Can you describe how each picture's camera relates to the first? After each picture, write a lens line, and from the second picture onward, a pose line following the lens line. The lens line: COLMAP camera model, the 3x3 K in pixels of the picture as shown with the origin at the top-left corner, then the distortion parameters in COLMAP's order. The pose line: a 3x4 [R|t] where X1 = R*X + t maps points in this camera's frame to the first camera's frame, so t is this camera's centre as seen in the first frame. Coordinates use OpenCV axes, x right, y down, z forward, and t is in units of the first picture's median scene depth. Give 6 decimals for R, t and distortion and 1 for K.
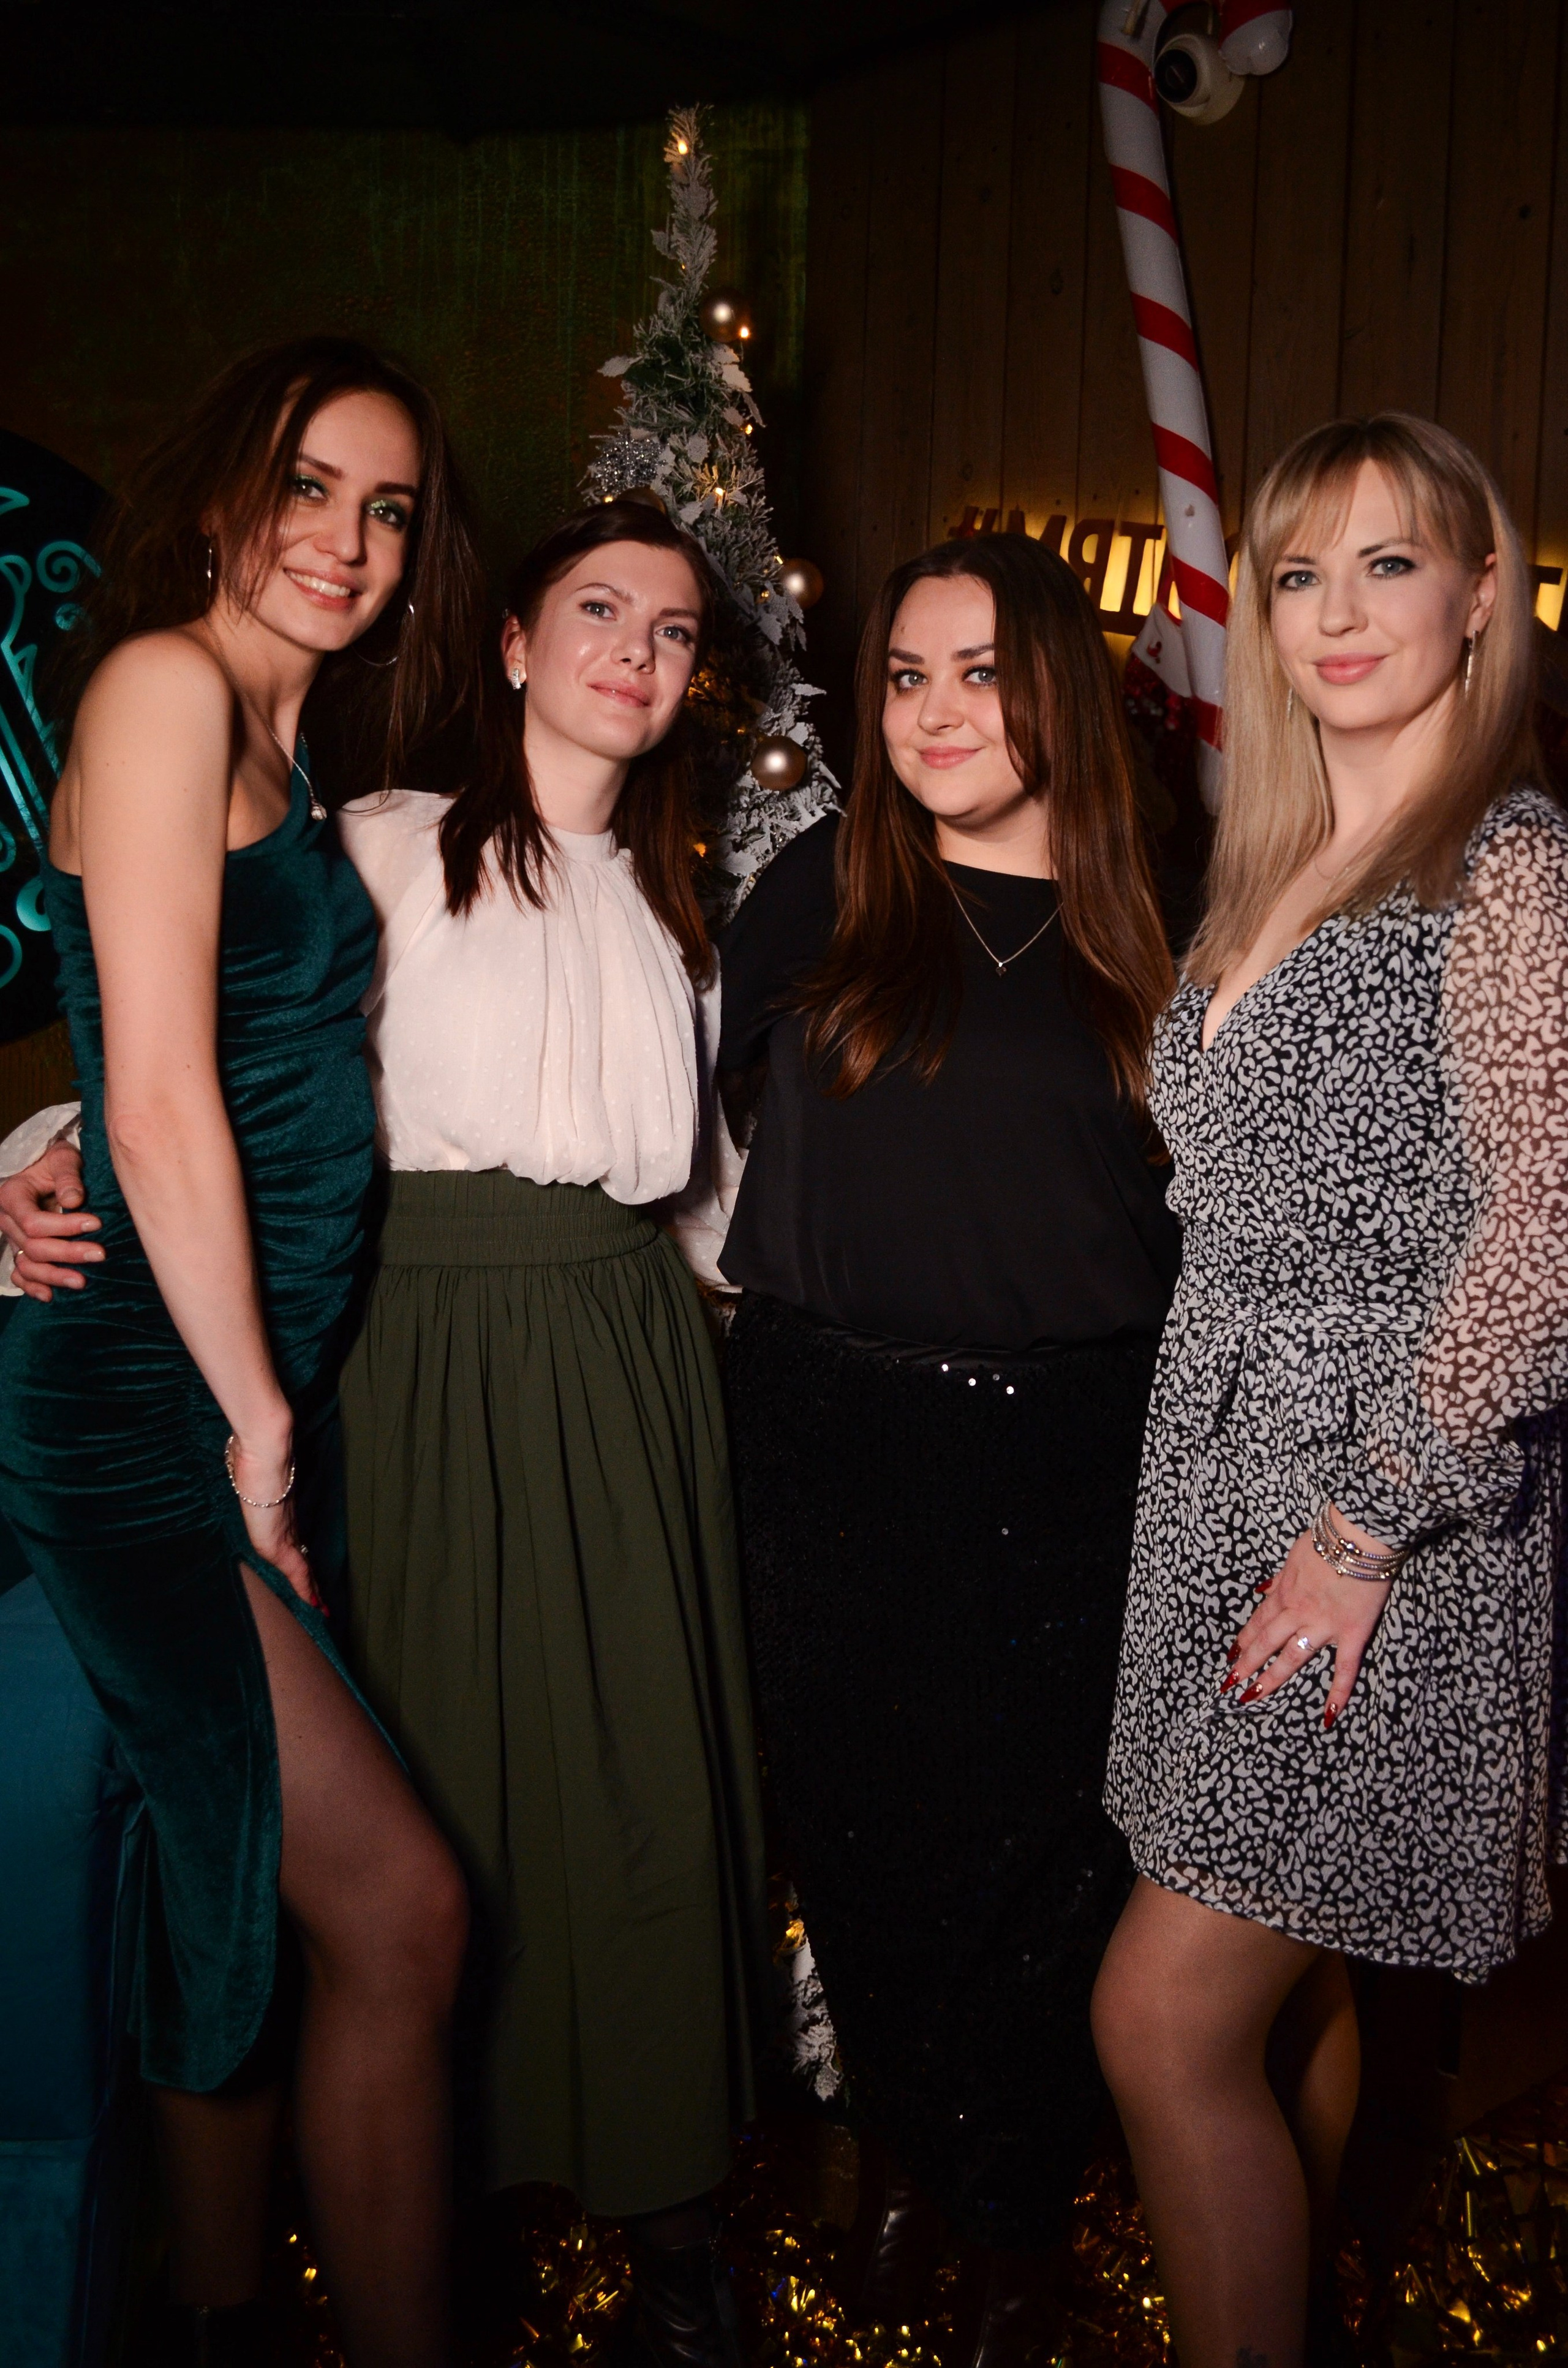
lens RADIAL K [[2187.6, 0, 795.0], [0, 2187.6, 1172.8], [0, 0, 1]] dist [-0.045588, 0.000000]
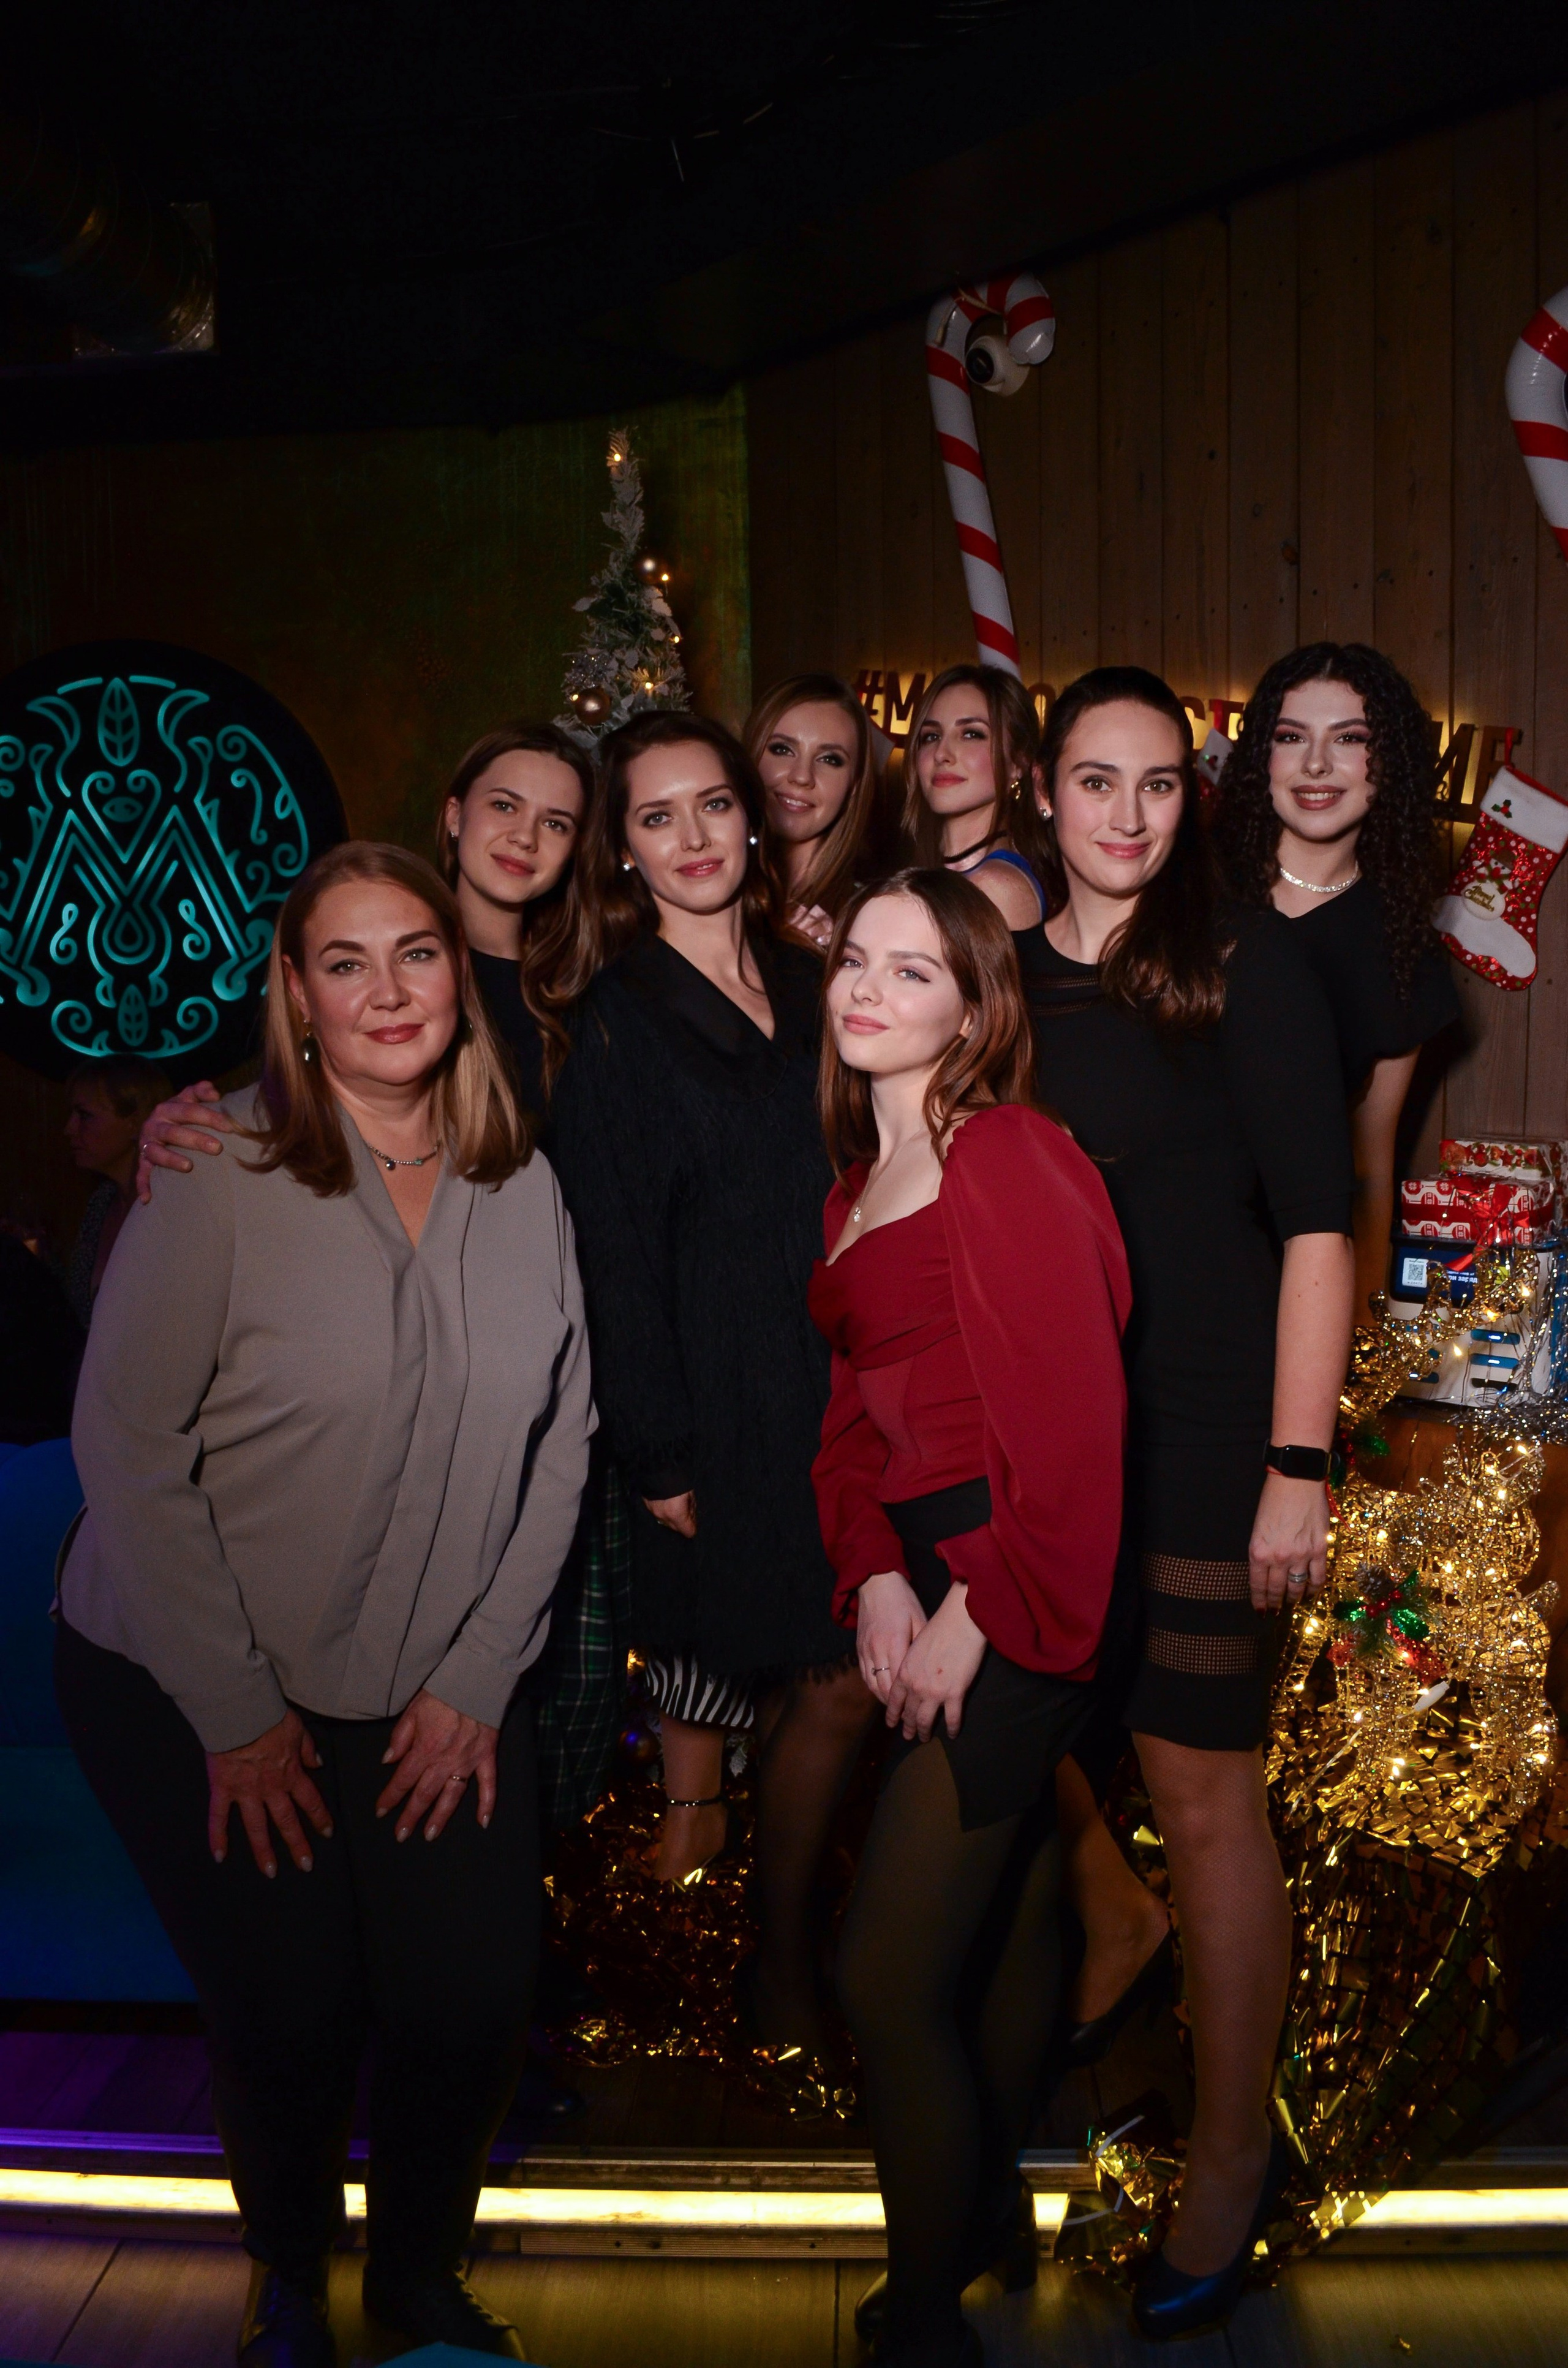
lens RADIAL K [[1859.7, 0, 777.0], [0, 1859.7, 1194.5], [0, 0, 1]] dist [-0.079261, 0.026995]
pose [[0.997305, -0.036391, -0.063708, 0.106644], [0.036755, 0.999314, 0.004548, 0.030043], [0.063499, -0.006878, 0.997958, -0.233851]]
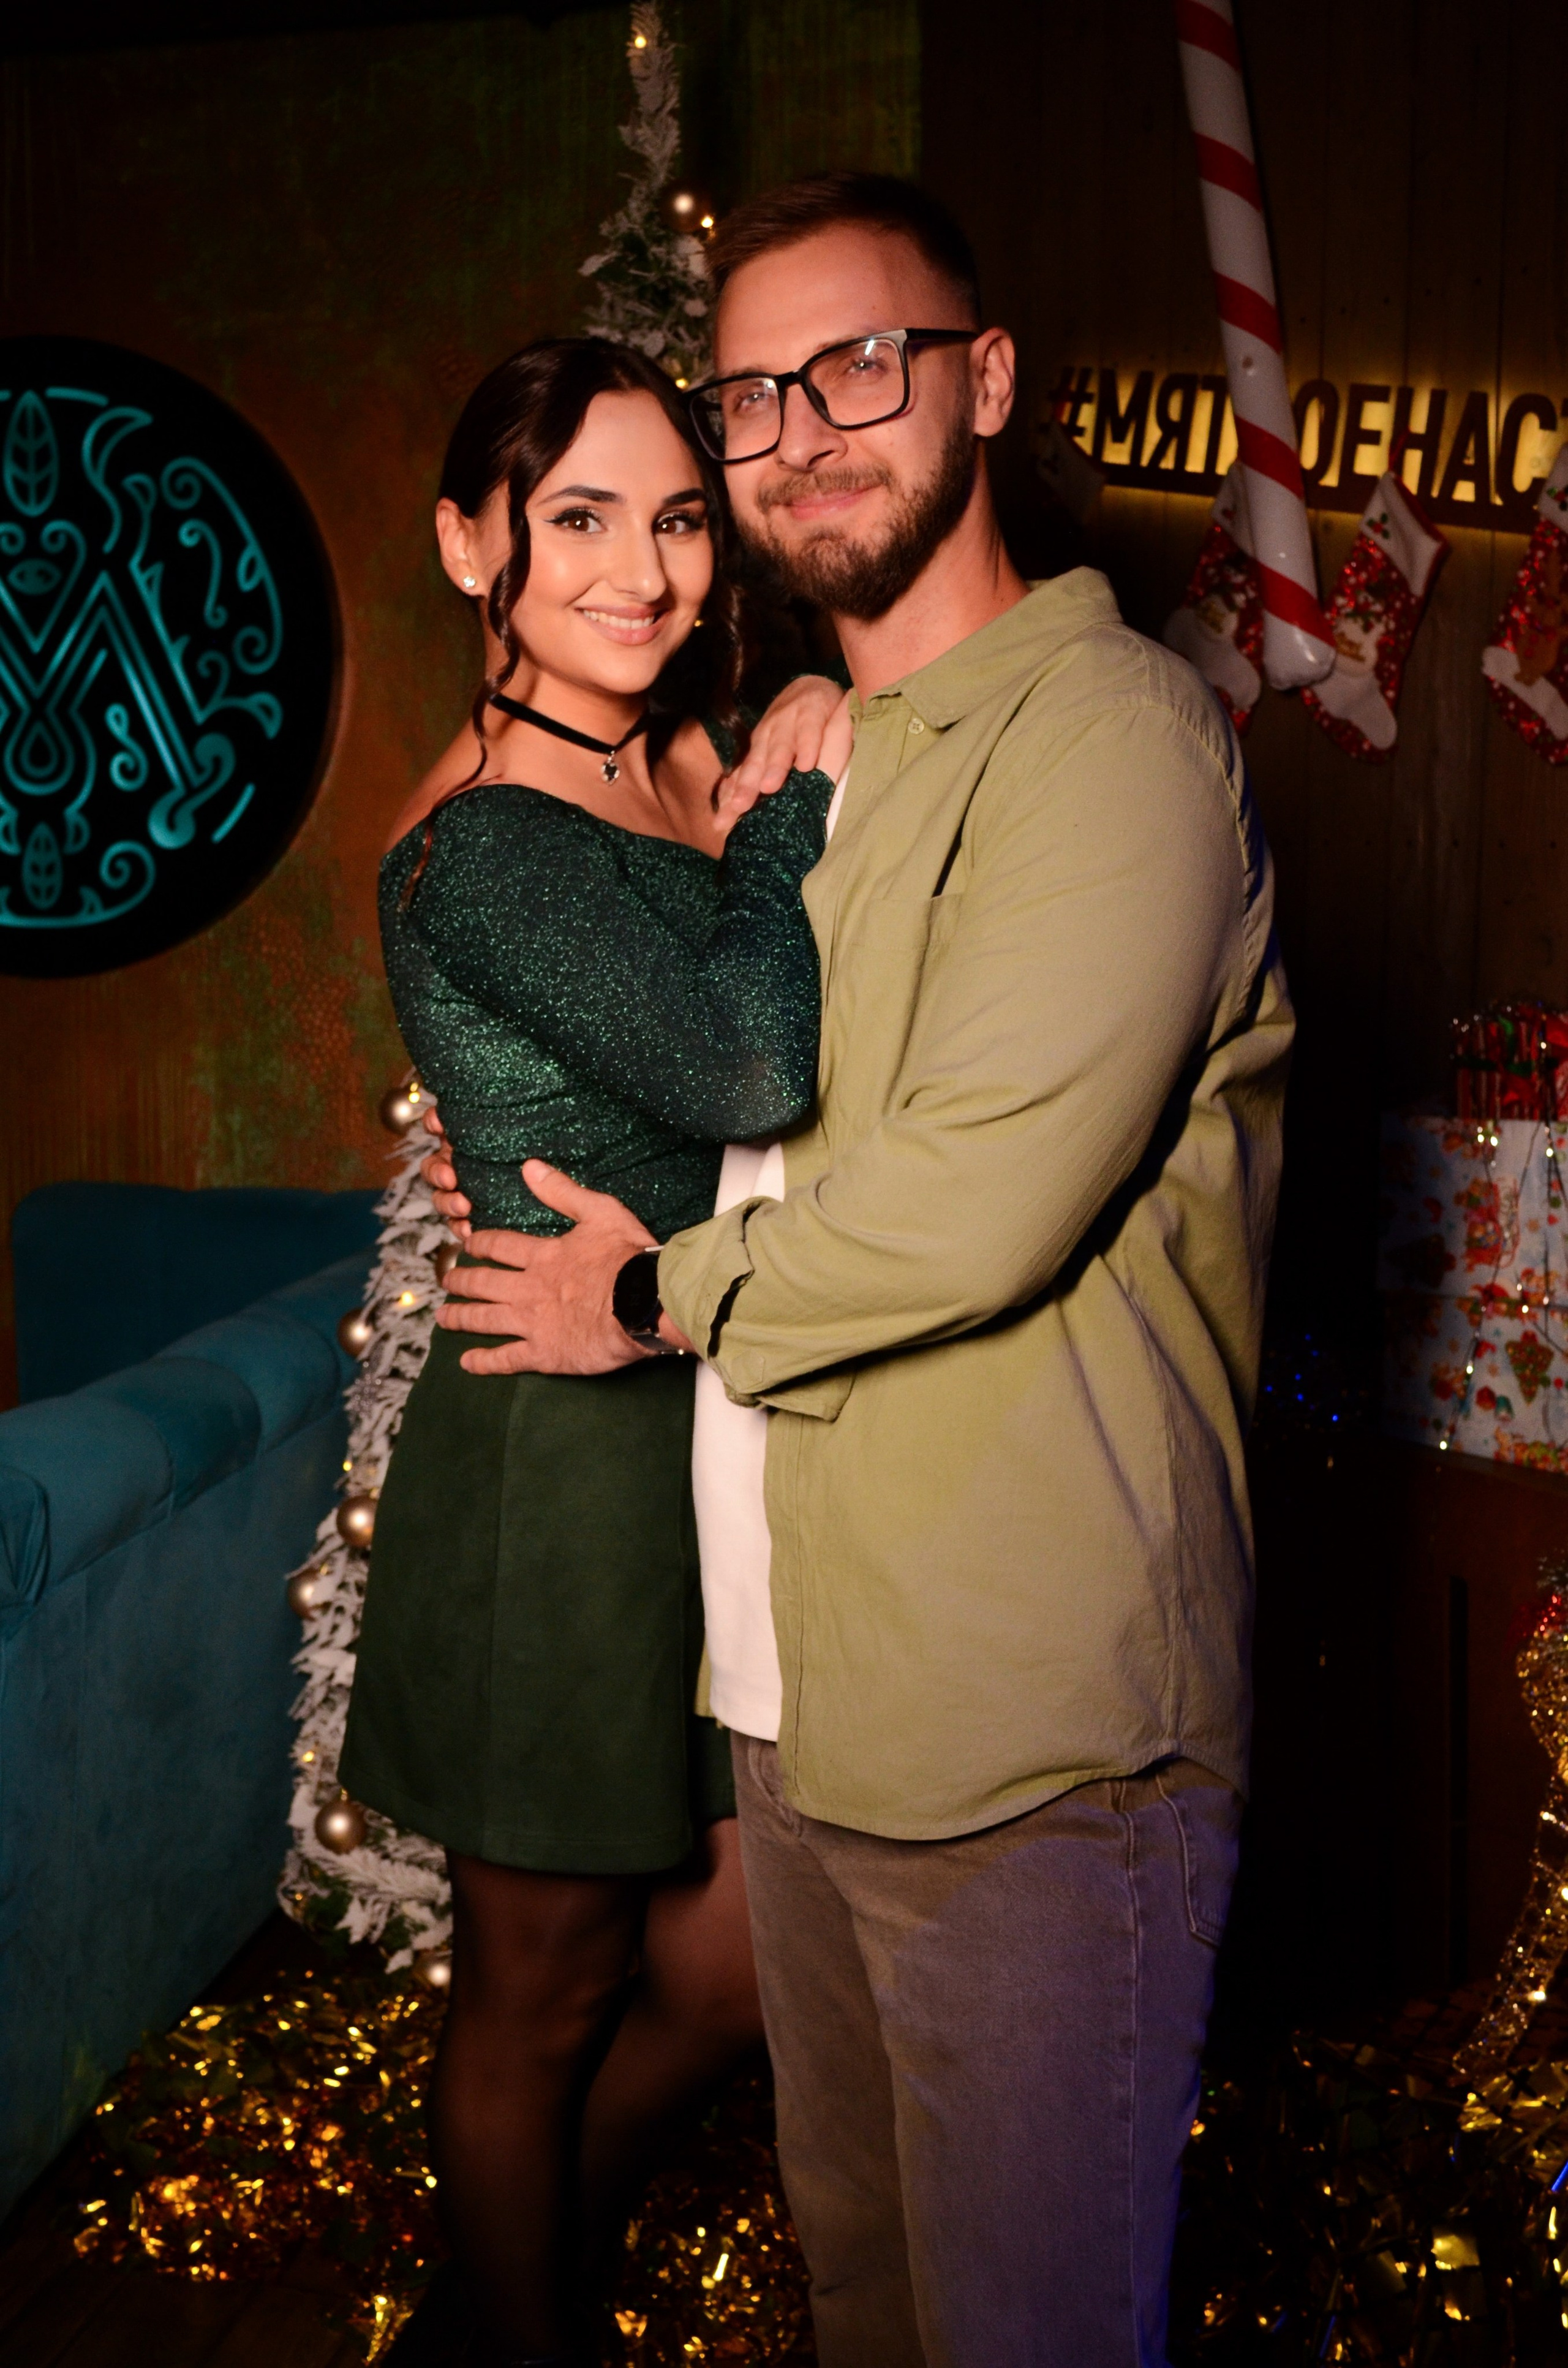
lens RADIAL K [[2582.8, 0, 677.7], [0, 2582.8, 1167.9], [0, 0, 1]] dist [-0.050764, 0.000000]
pose [[0.969910, 0.005879, -0.243394, 0.225436], [-0.002628, 0.999903, 0.013679, 0.026093], [0.243451, -0.012628, 0.969831, -0.129389]]
